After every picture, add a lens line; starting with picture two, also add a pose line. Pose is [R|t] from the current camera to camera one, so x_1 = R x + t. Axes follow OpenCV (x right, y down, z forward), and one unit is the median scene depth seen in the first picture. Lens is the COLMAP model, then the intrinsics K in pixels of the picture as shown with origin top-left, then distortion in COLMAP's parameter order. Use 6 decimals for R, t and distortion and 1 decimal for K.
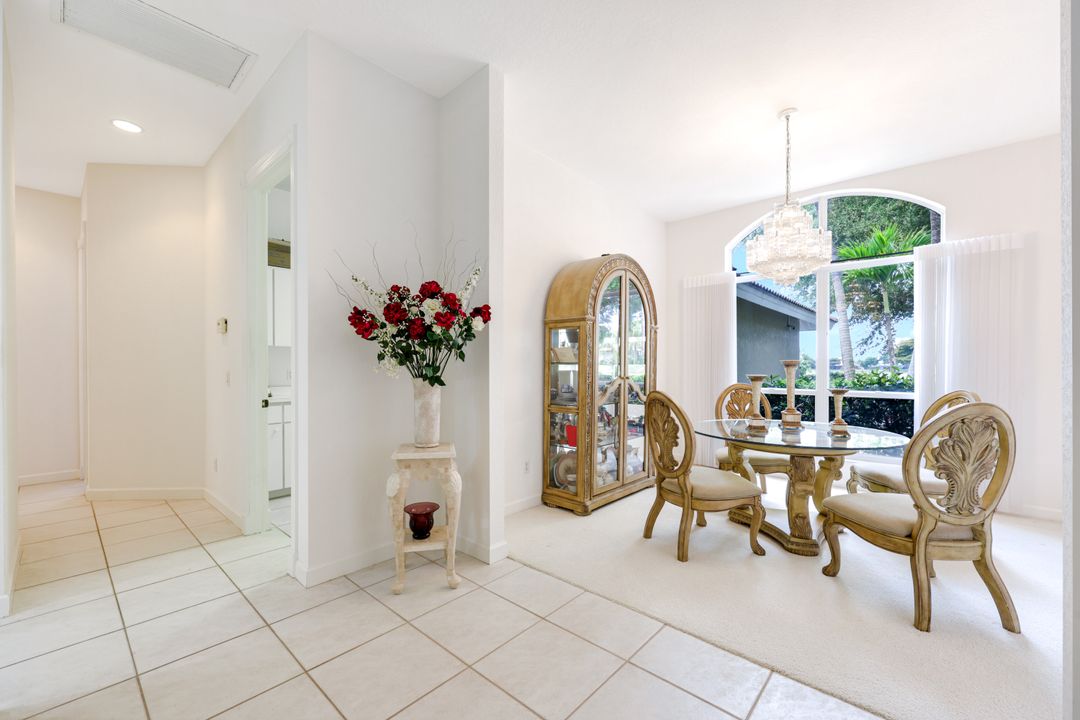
lens RADIAL K [[441.0, 0, 530.1], [0, 441.0, 366.5], [0, 0, 1]] dist [0.001869, 0.000537]
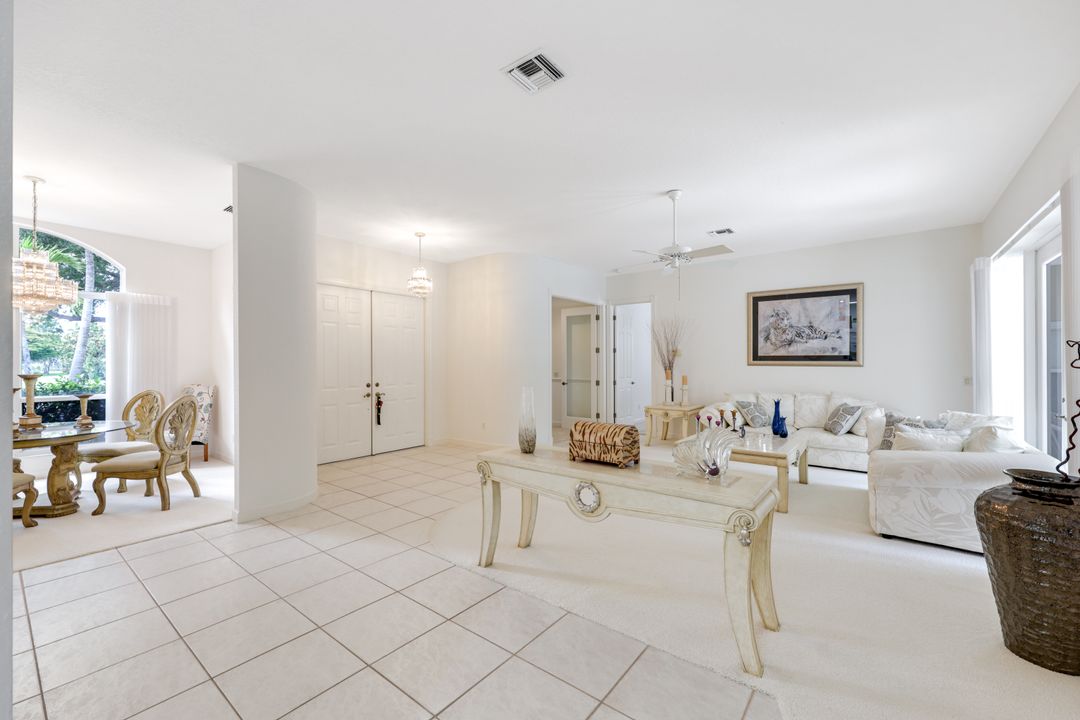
lens RADIAL K [[441.0, 0, 543.4], [0, 441.0, 366.7], [0, 0, 1]] dist [0.001869, 0.000537]
pose [[-0.070842, -0.004687, 0.997477, -0.873189], [0.003782, 0.999981, 0.004968, -0.041942], [-0.997480, 0.004124, -0.070823, -0.402008]]
